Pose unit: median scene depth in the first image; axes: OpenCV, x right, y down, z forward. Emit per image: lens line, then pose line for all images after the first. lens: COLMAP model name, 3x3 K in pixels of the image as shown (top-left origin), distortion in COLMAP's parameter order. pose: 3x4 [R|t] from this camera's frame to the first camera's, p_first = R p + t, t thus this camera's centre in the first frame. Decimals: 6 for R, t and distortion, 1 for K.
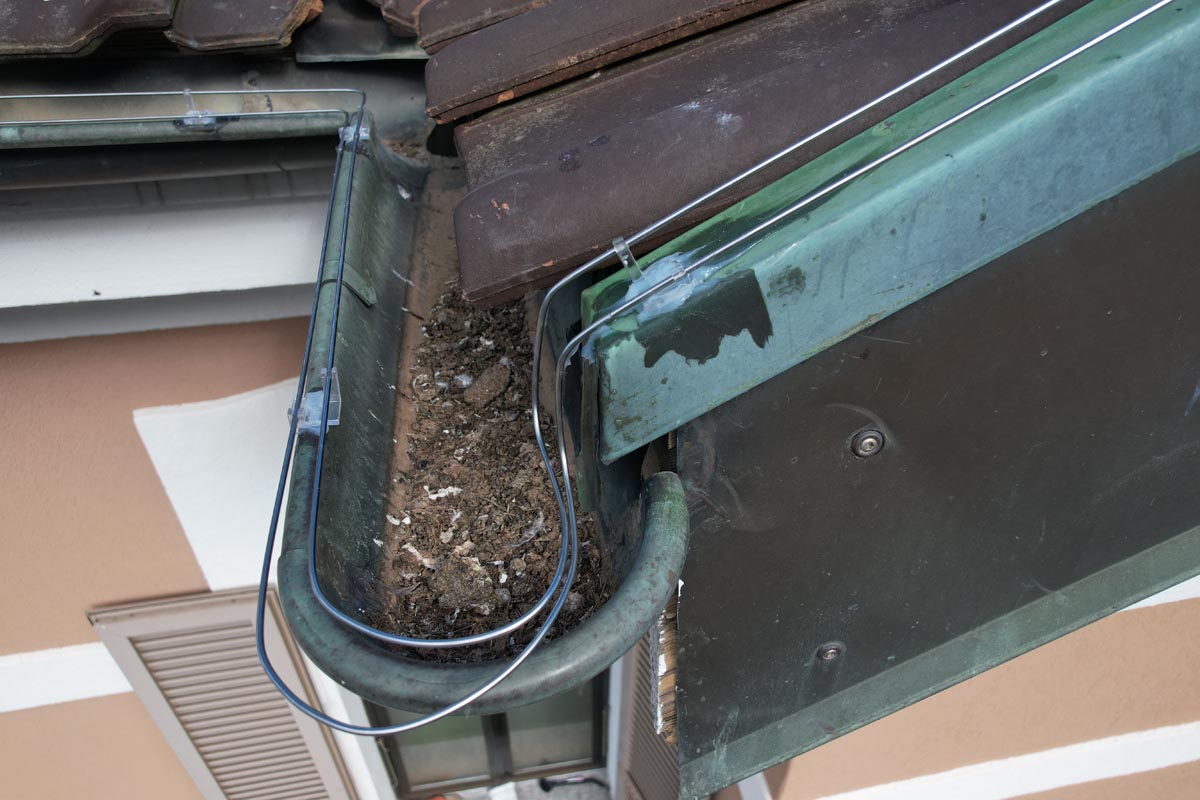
lens RADIAL K [[752.9, 0, 592.7], [0, 752.9, 403.4], [0, 0, 1]] dist [-0.093024, 0.067345]
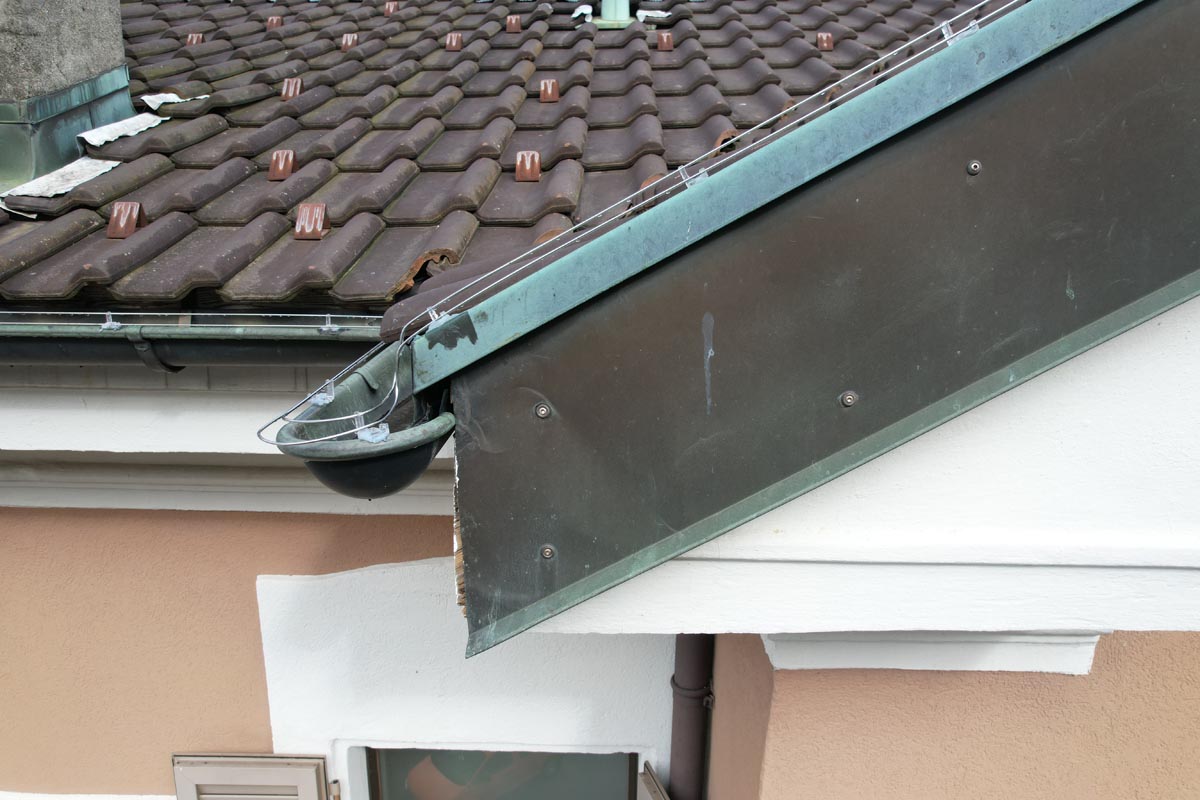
lens RADIAL K [[742.8, 0, 600.7], [0, 742.8, 433.9], [0, 0, 1]] dist [-0.048319, 0.000436]
pose [[0.980203, 0.058011, -0.189305, 0.930641], [-0.129900, 0.909990, -0.393755, 0.926449], [0.149423, 0.410551, 0.899511, -0.876806]]
